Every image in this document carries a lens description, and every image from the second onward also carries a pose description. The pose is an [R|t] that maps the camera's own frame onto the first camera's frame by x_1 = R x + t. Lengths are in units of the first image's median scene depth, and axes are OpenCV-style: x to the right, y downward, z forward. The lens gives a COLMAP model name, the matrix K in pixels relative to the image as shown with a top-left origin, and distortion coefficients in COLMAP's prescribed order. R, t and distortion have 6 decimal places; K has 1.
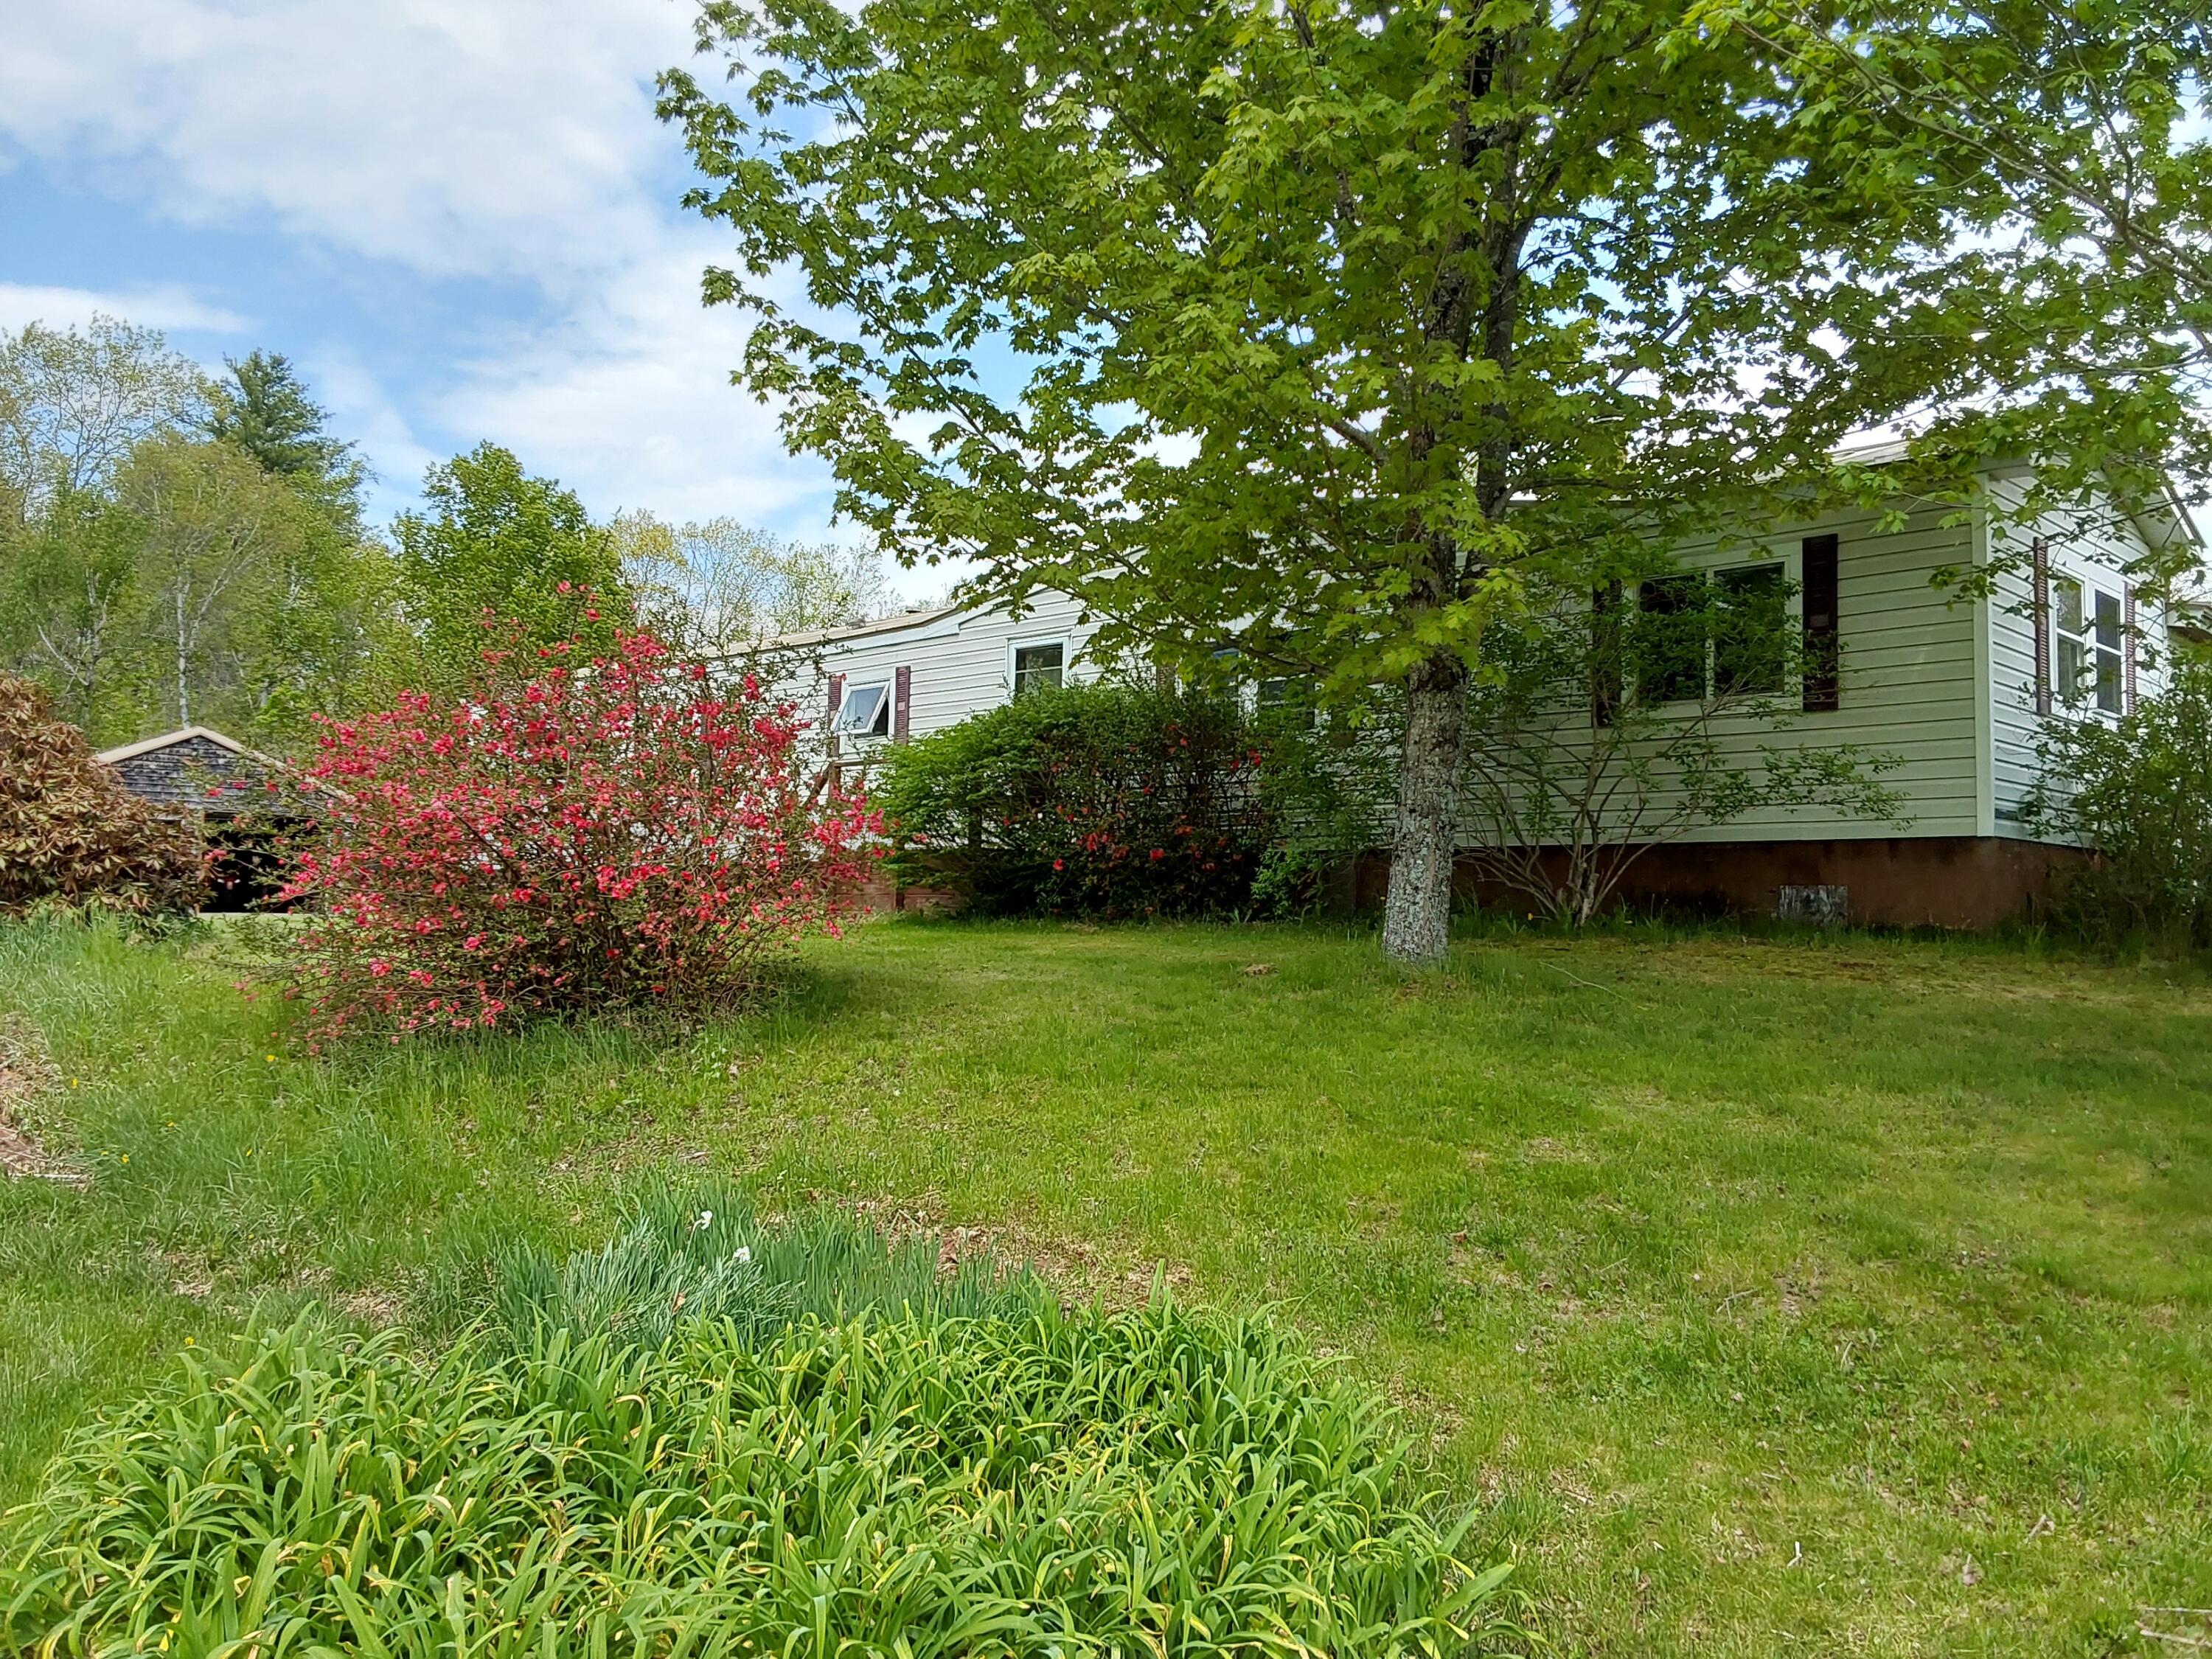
lens RADIAL K [[1904.7, 0, 1106.0], [0, 1904.7, 829.5], [0, 0, 1]] dist [0.178184, -0.248608]
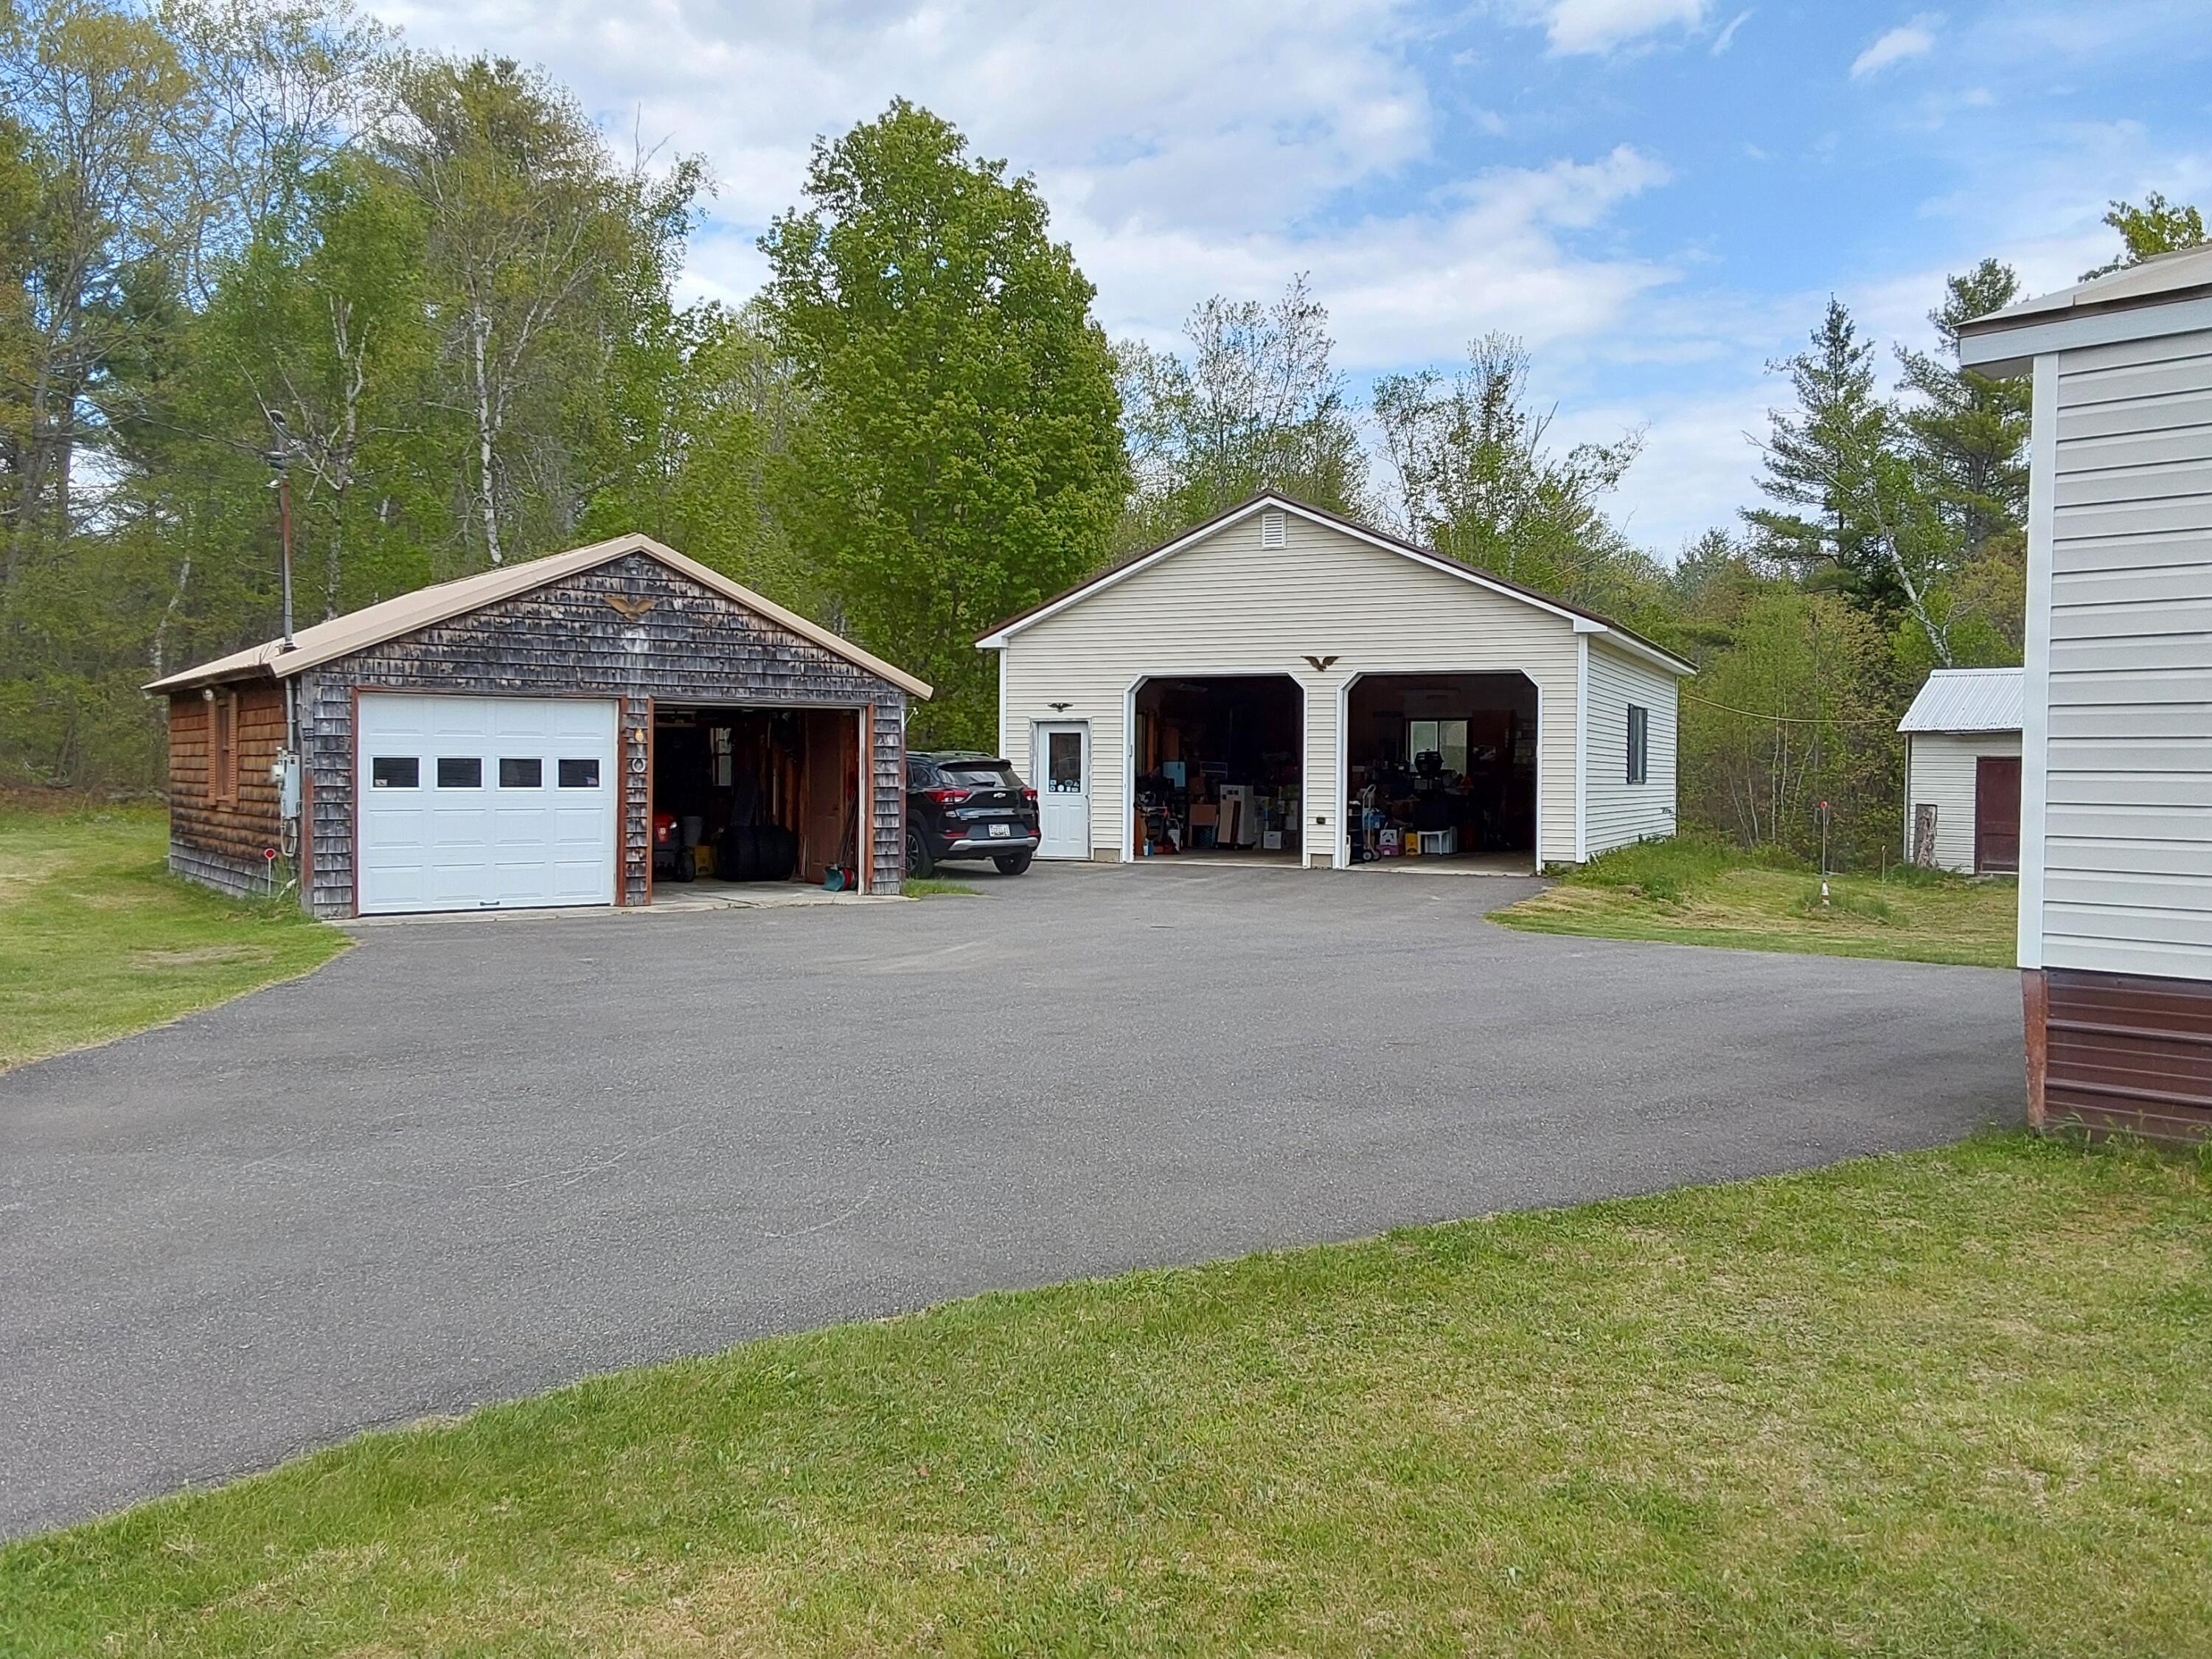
lens RADIAL K [[1904.7, 0, 1106.0], [0, 1904.7, 829.5], [0, 0, 1]] dist [0.178184, -0.248608]
pose [[0.998300, -0.009154, -0.057557, -0.243584], [0.013675, 0.996809, 0.078644, -0.010994], [0.056653, -0.079297, 0.995240, 0.391149]]
